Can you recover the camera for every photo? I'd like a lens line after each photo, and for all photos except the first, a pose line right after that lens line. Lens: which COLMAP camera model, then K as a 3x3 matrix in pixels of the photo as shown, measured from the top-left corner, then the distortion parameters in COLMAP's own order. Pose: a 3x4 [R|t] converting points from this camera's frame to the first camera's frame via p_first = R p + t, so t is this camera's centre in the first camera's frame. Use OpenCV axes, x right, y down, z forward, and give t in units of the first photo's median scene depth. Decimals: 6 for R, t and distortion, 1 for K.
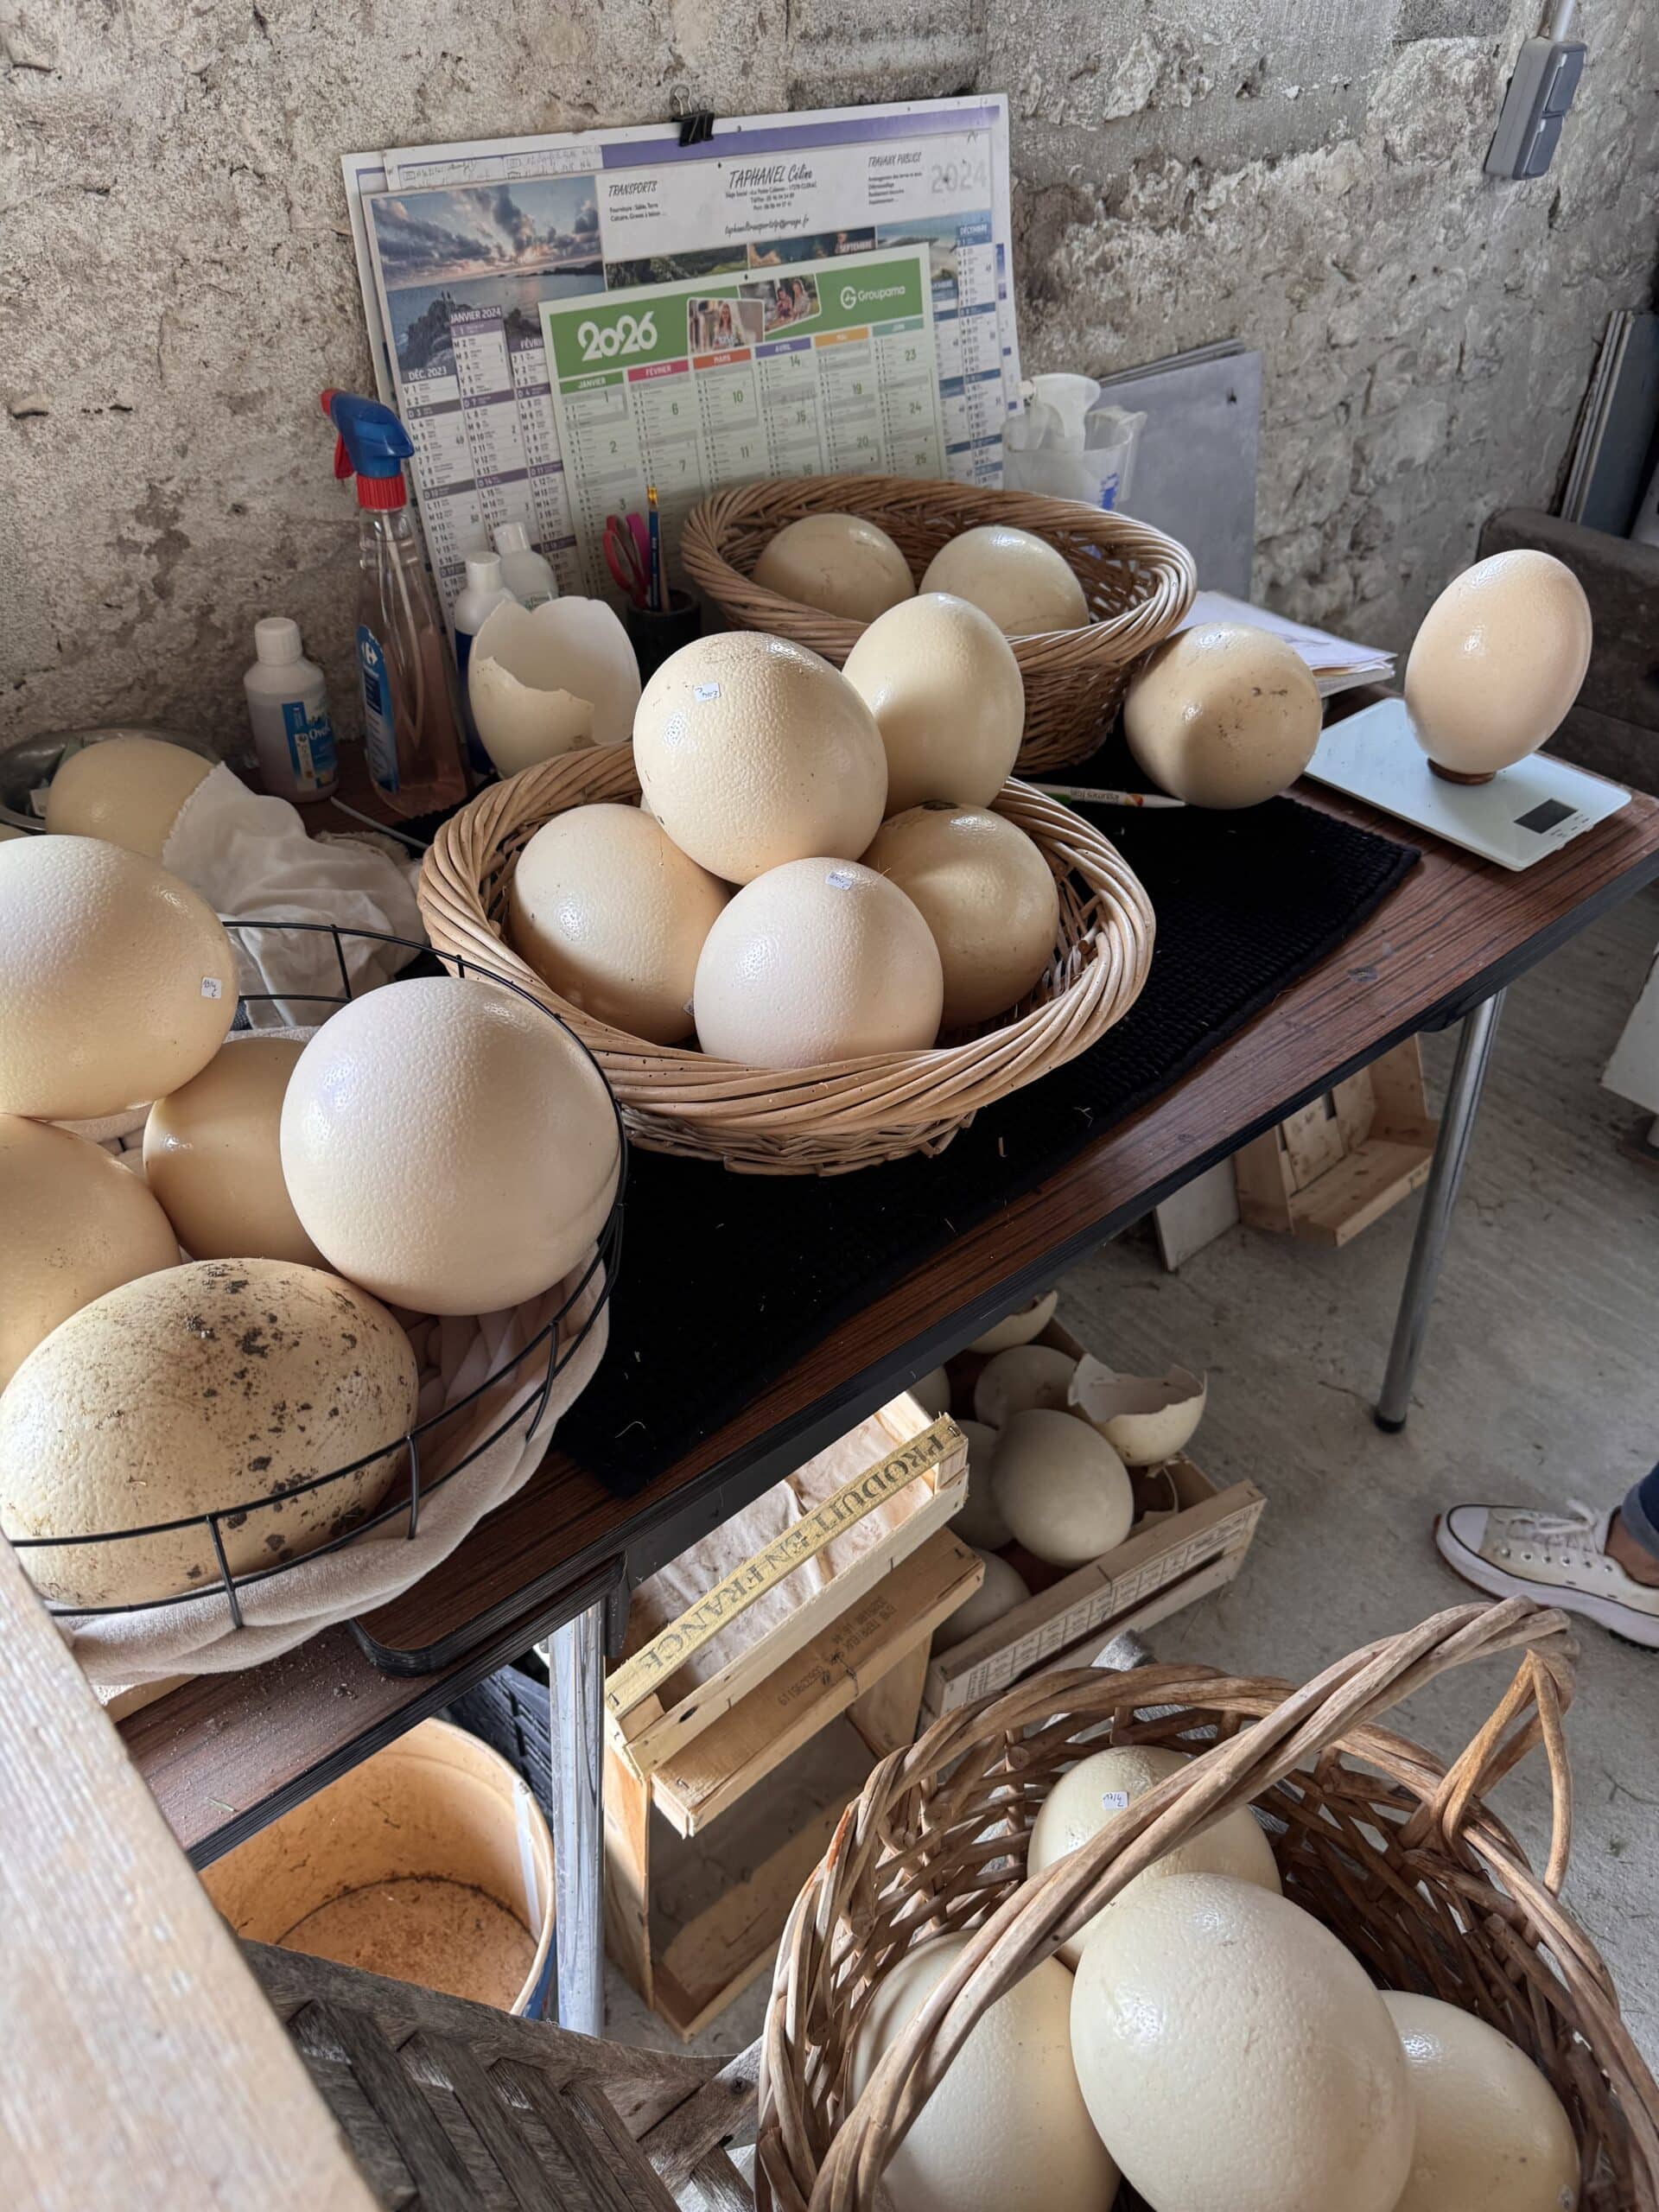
lens RADIAL K [[1545.8, 0, 825.2], [0, 1545.8, 1099.9], [0, 0, 1]] dist [0.035323, -0.021774]
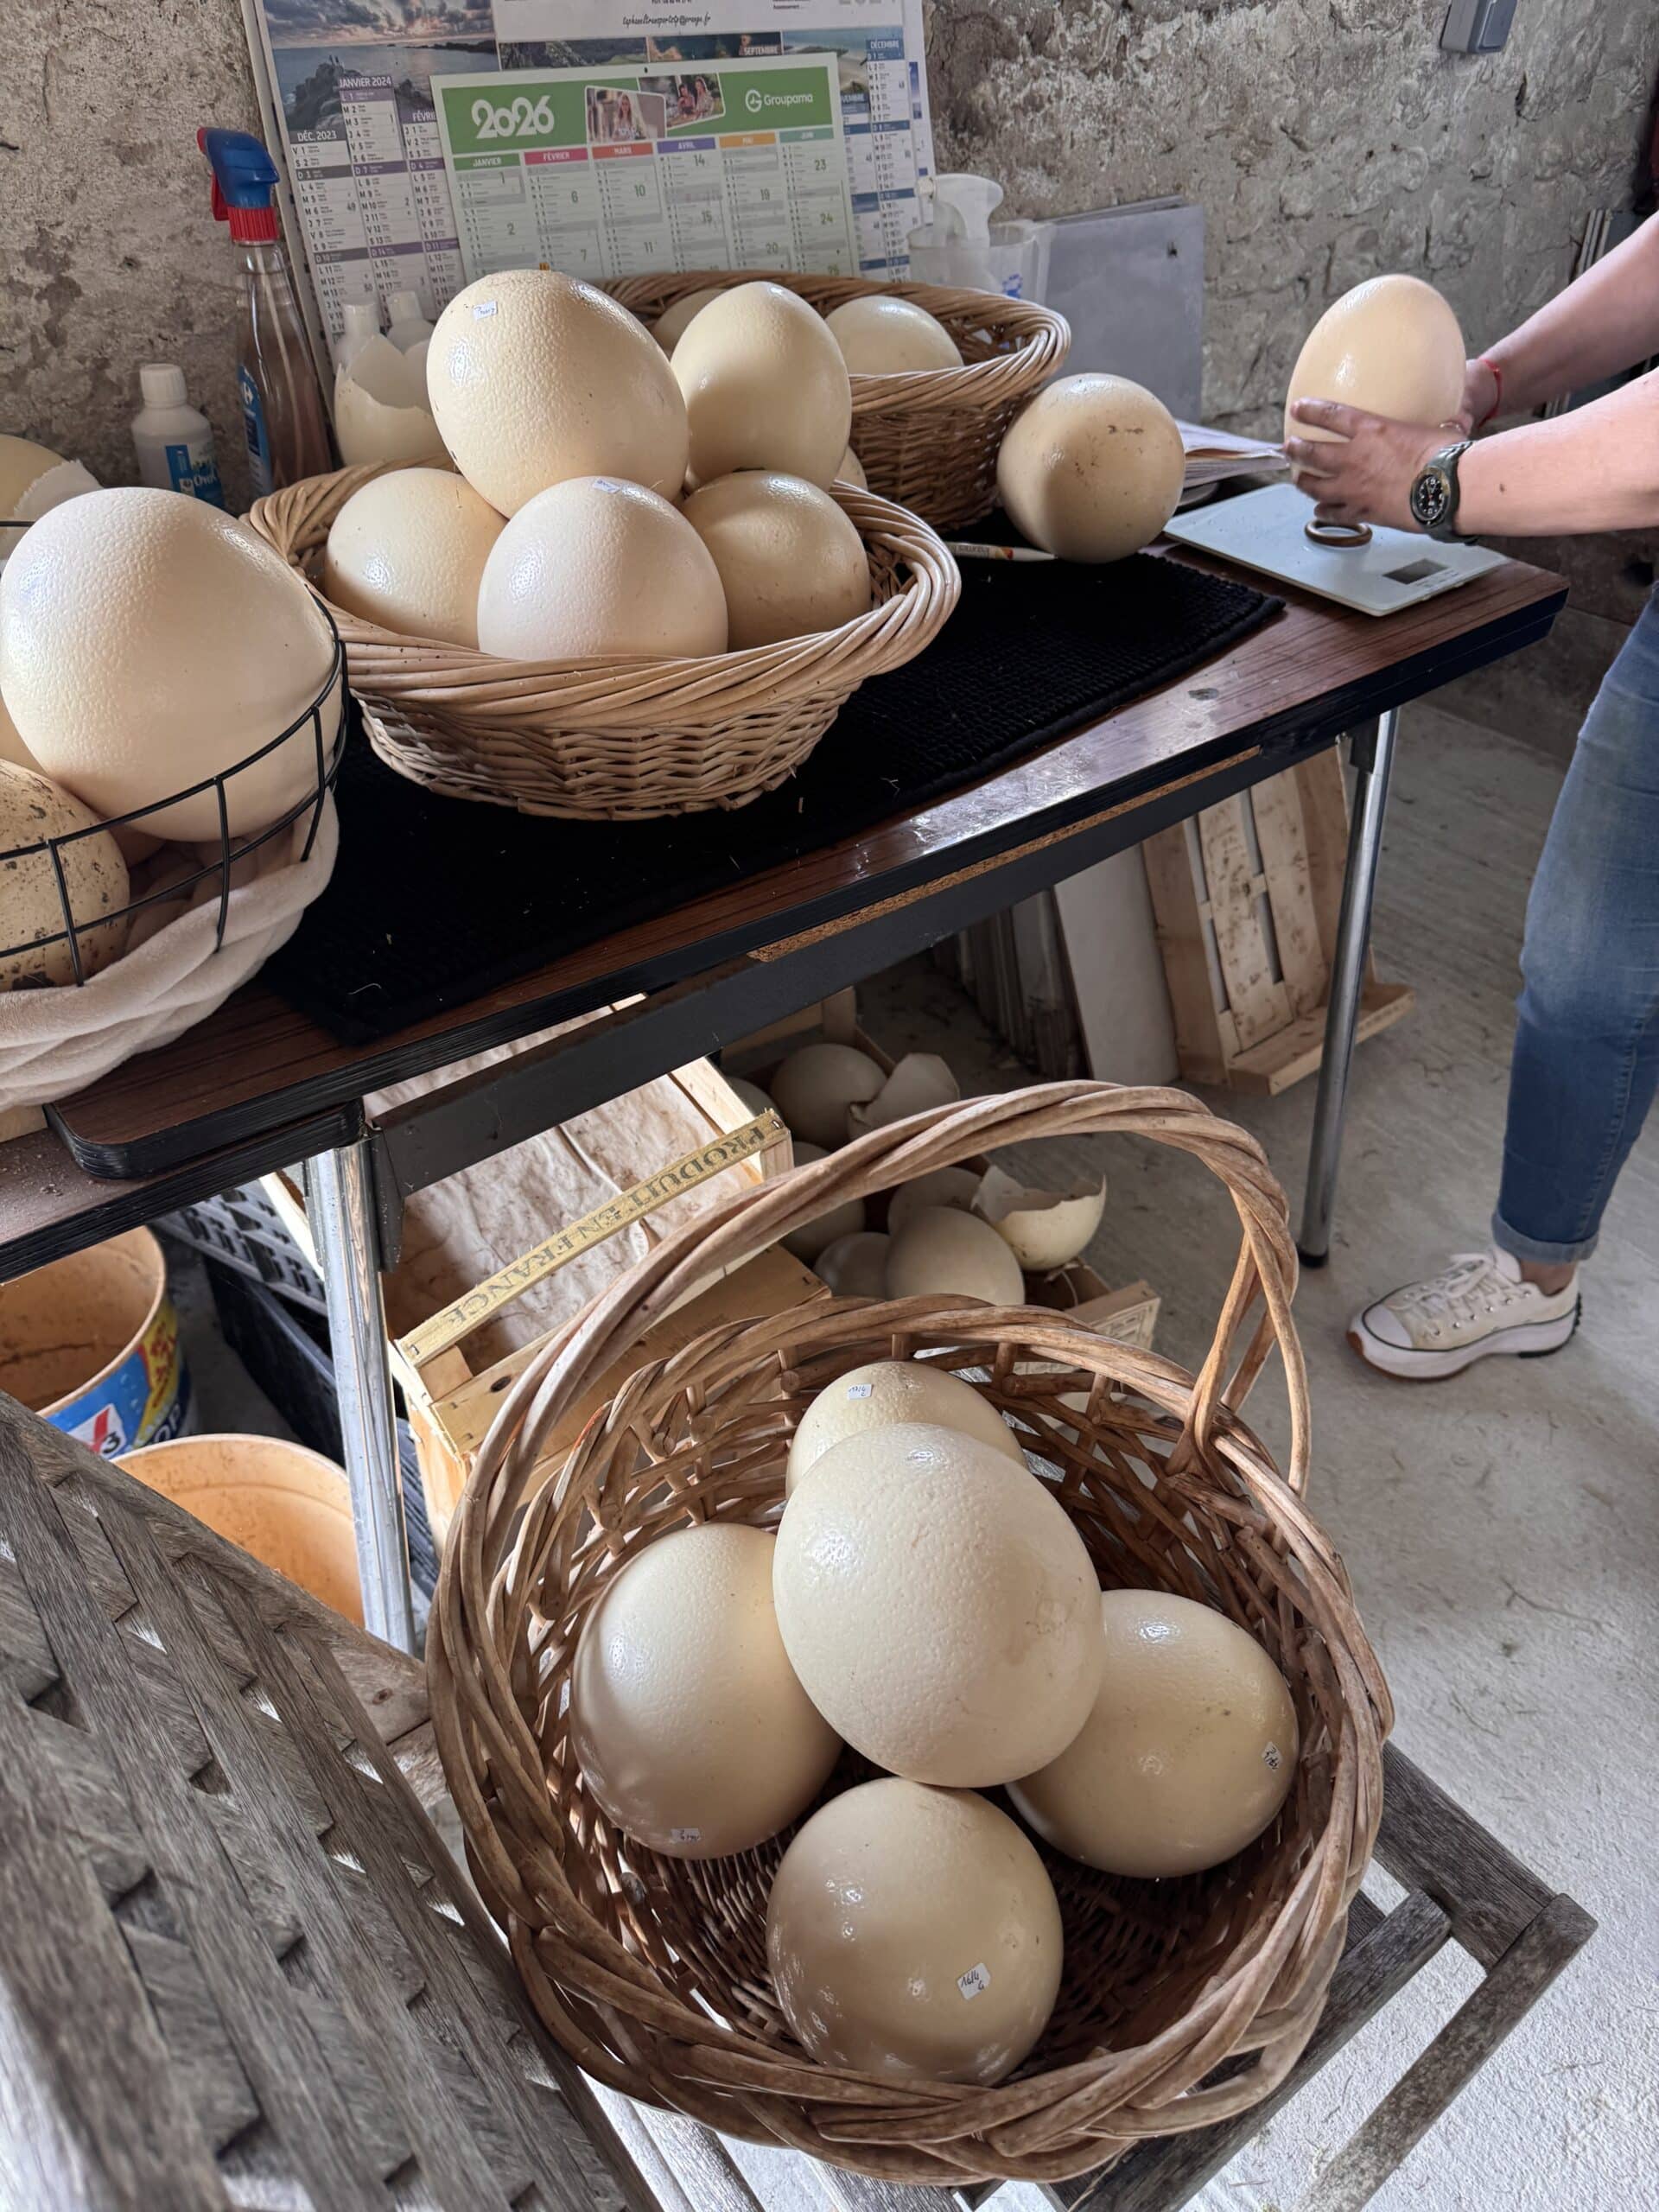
lens RADIAL K [[1545.8, 0, 910.9], [0, 1545.8, 1195.5], [0, 0, 1]] dist [0.035323, -0.021774]
pose [[0.998965, 0.014251, -0.043190, 0.191567], [-0.015512, 0.999458, -0.029024, 0.257734], [0.042753, 0.029664, 0.998645, -0.001116]]
